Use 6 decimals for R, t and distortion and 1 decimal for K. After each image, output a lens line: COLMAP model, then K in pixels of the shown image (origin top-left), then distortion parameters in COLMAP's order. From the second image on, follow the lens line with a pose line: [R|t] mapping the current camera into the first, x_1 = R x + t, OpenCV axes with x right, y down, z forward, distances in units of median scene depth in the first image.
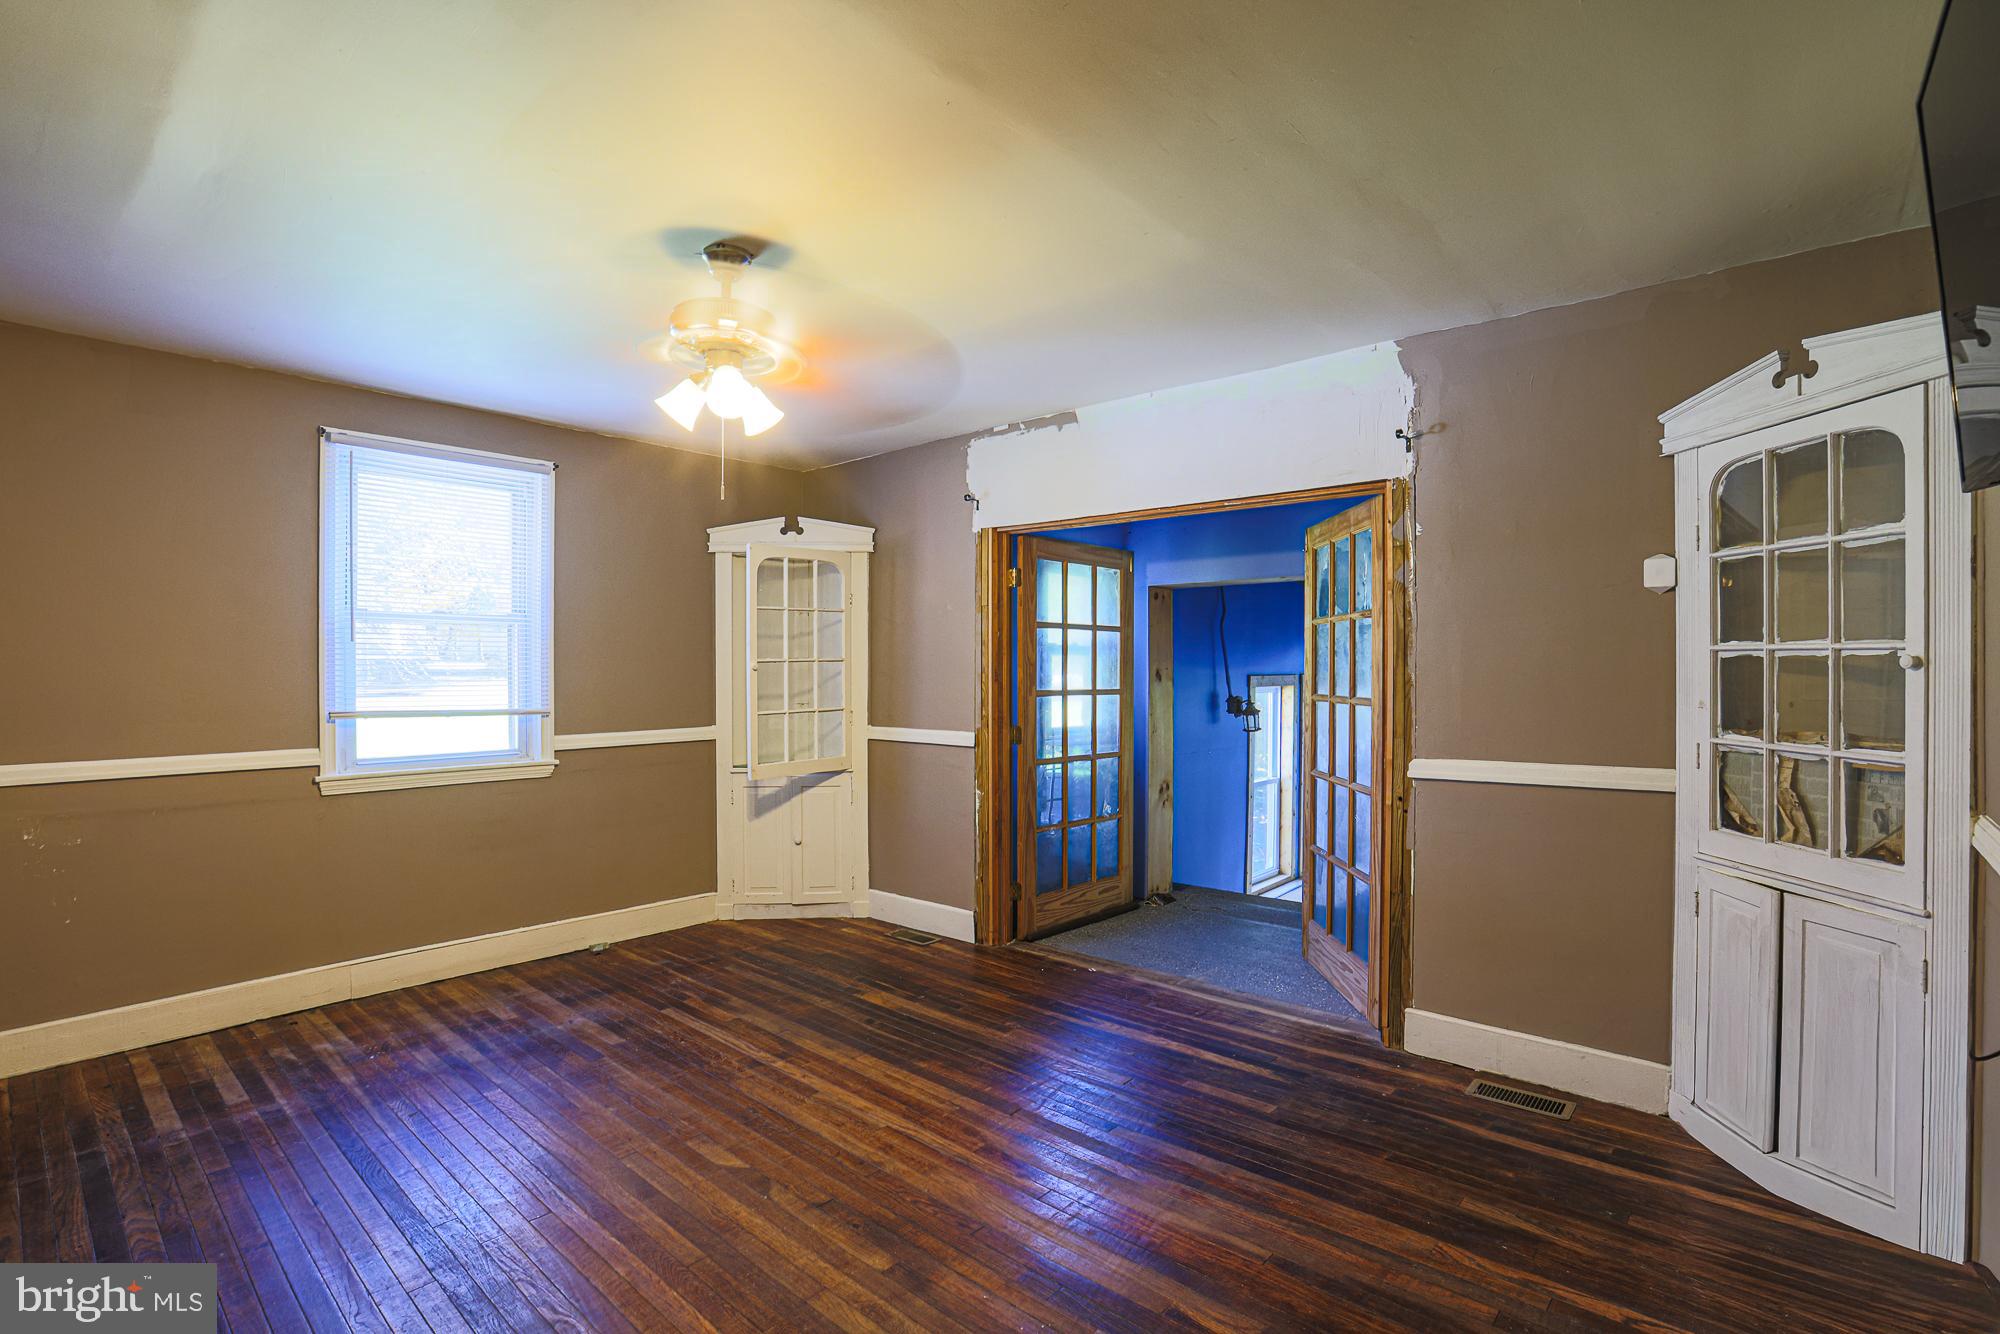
lens RADIAL K [[927.1, 0, 1031.0], [0, 927.1, 659.7], [0, 0, 1]] dist [-0.054146, 0.013791]
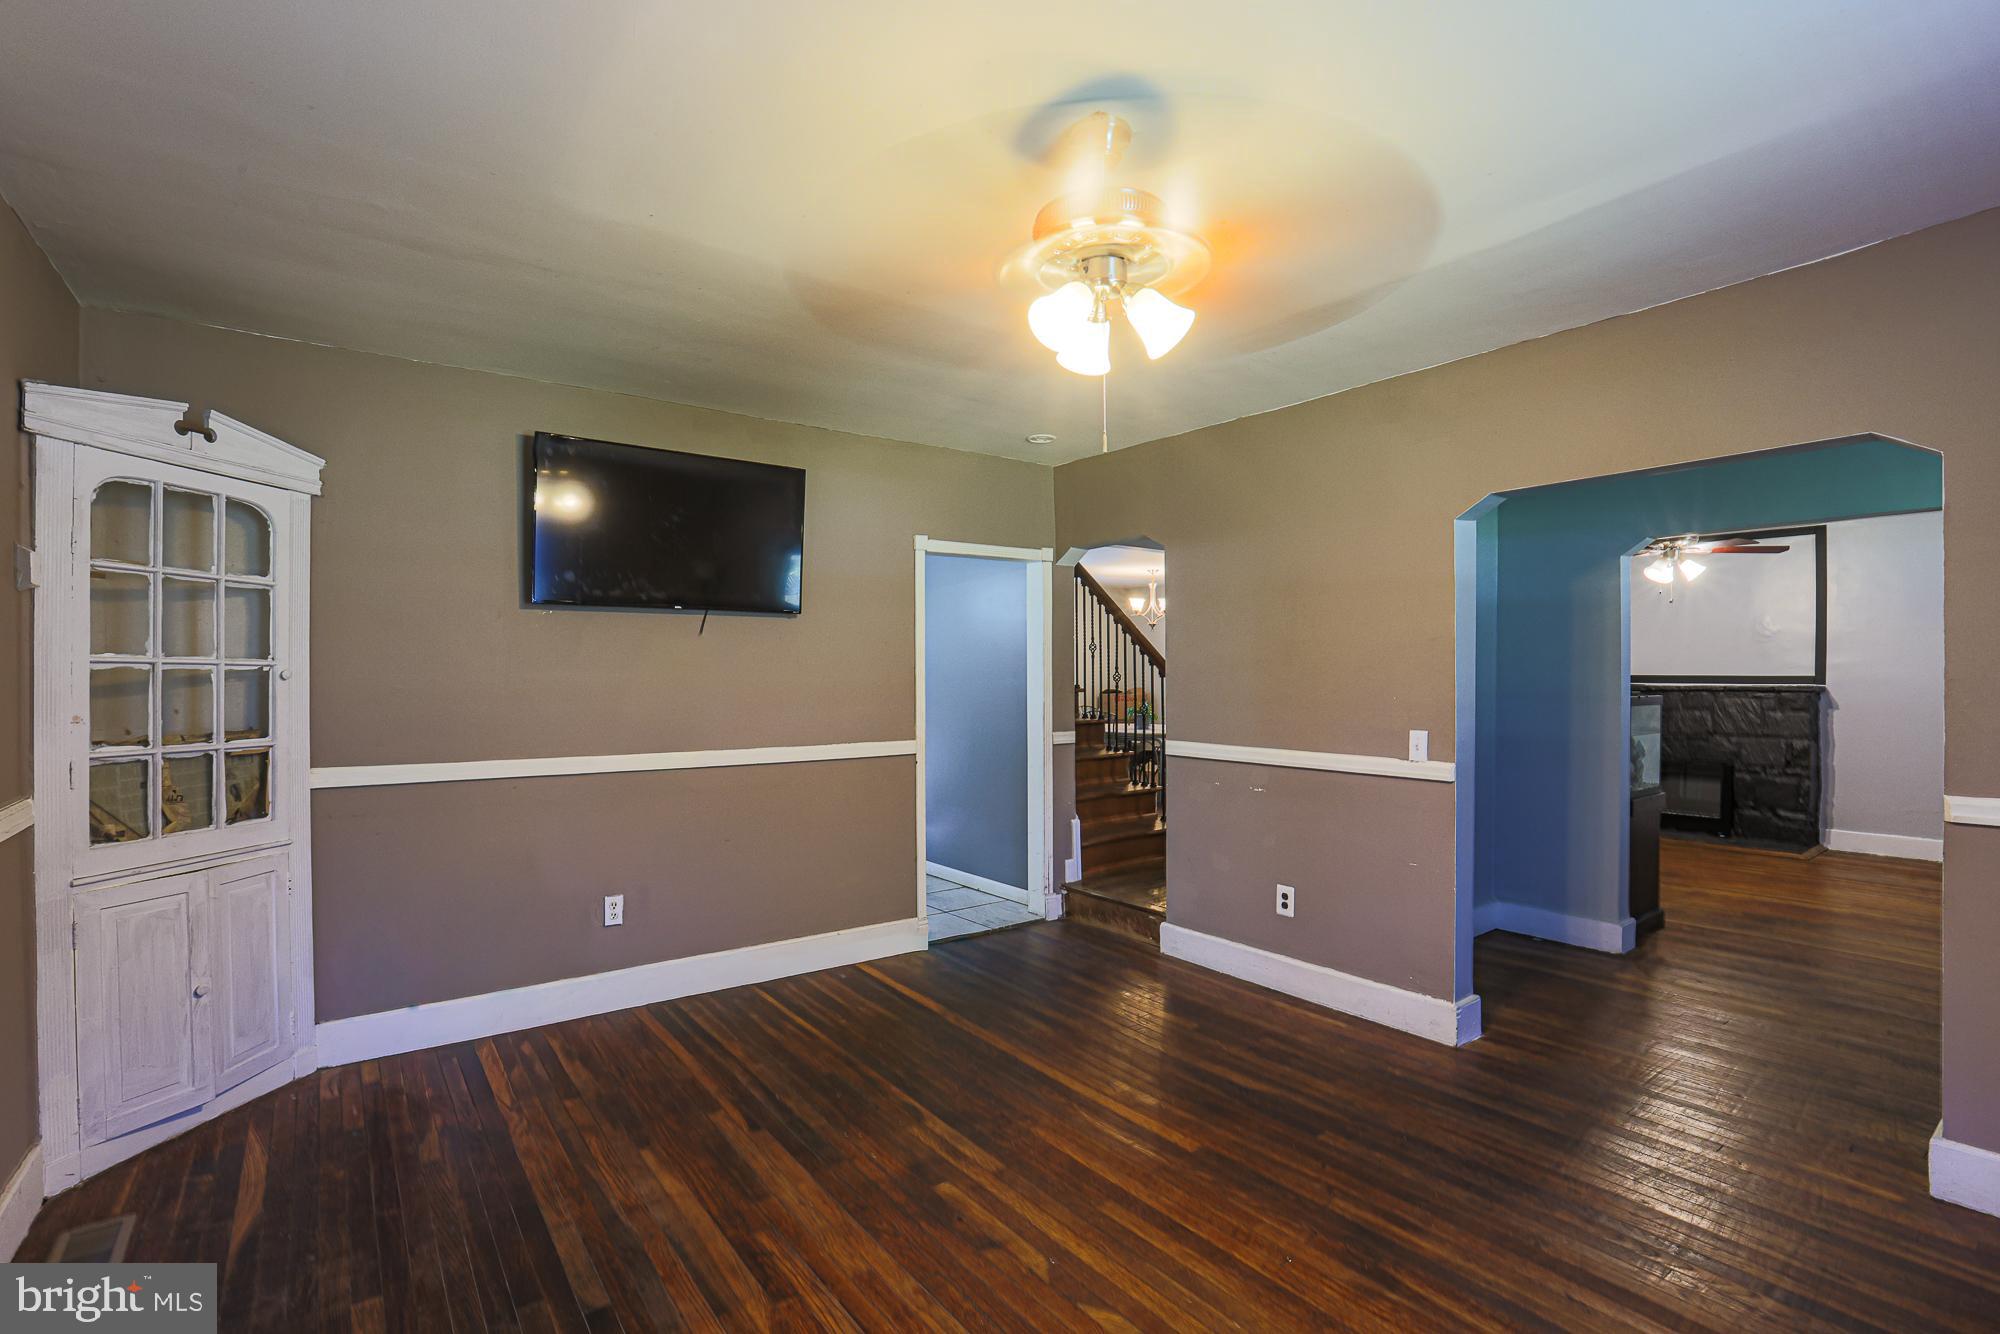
lens RADIAL K [[927.1, 0, 1034.5], [0, 927.1, 668.3], [0, 0, 1]] dist [-0.054146, 0.013791]
pose [[-0.979111, 0.008239, 0.203159, -0.348365], [0.005159, 0.999864, -0.015686, 0.014000], [-0.203261, -0.014310, -0.979020, 1.421912]]
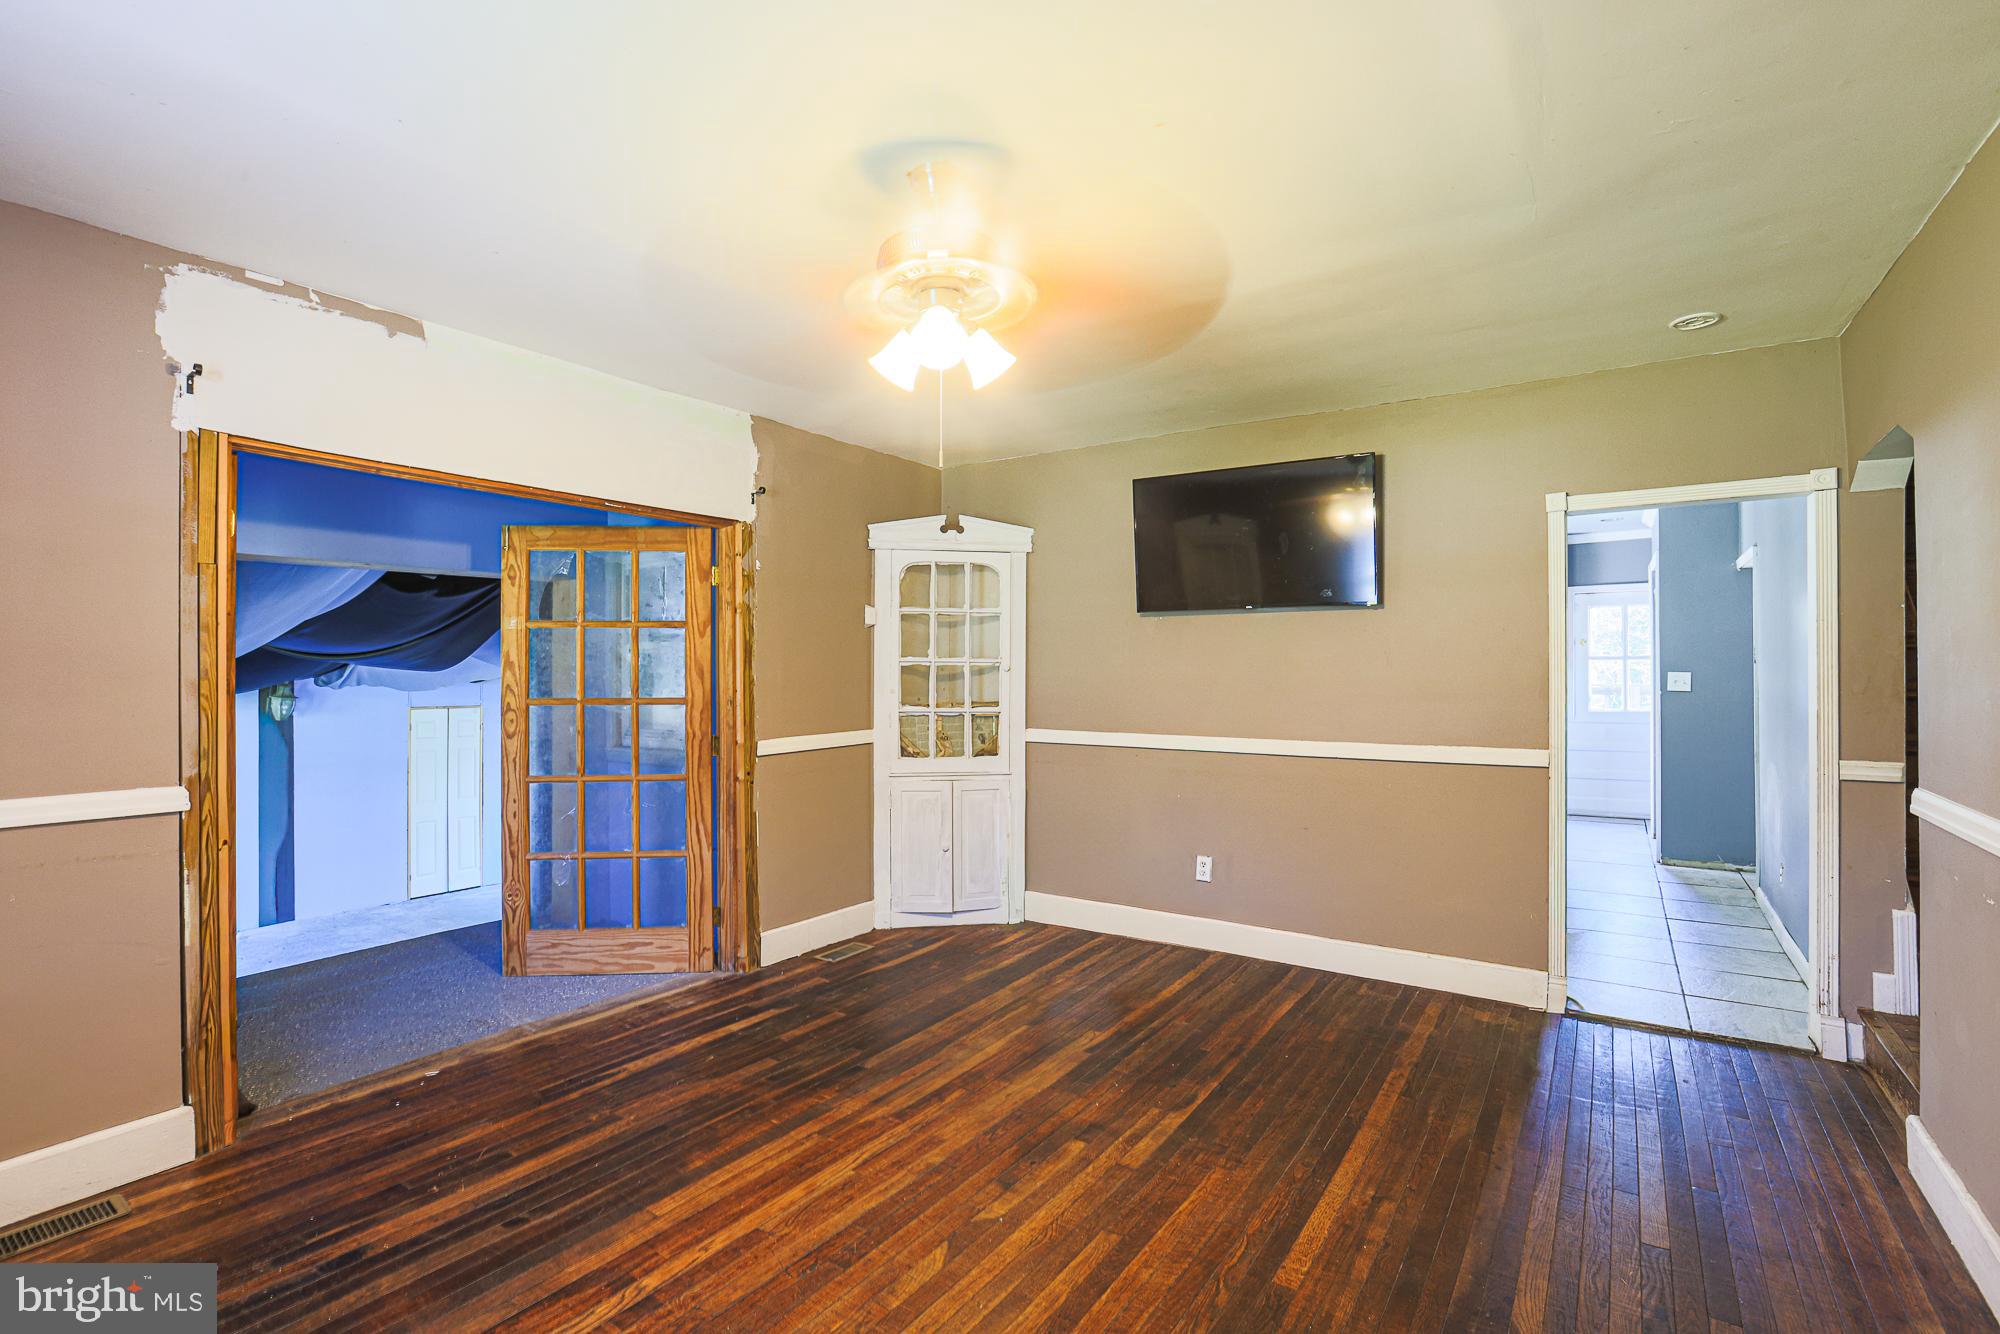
lens RADIAL K [[927.1, 0, 970.1], [0, 927.1, 655.1], [0, 0, 1]] dist [-0.054146, 0.013791]
pose [[-0.085916, 0.017623, 0.996147, -0.948954], [-0.006491, 0.999812, -0.018247, 0.008500], [-0.996281, -0.008034, -0.085785, 0.841690]]
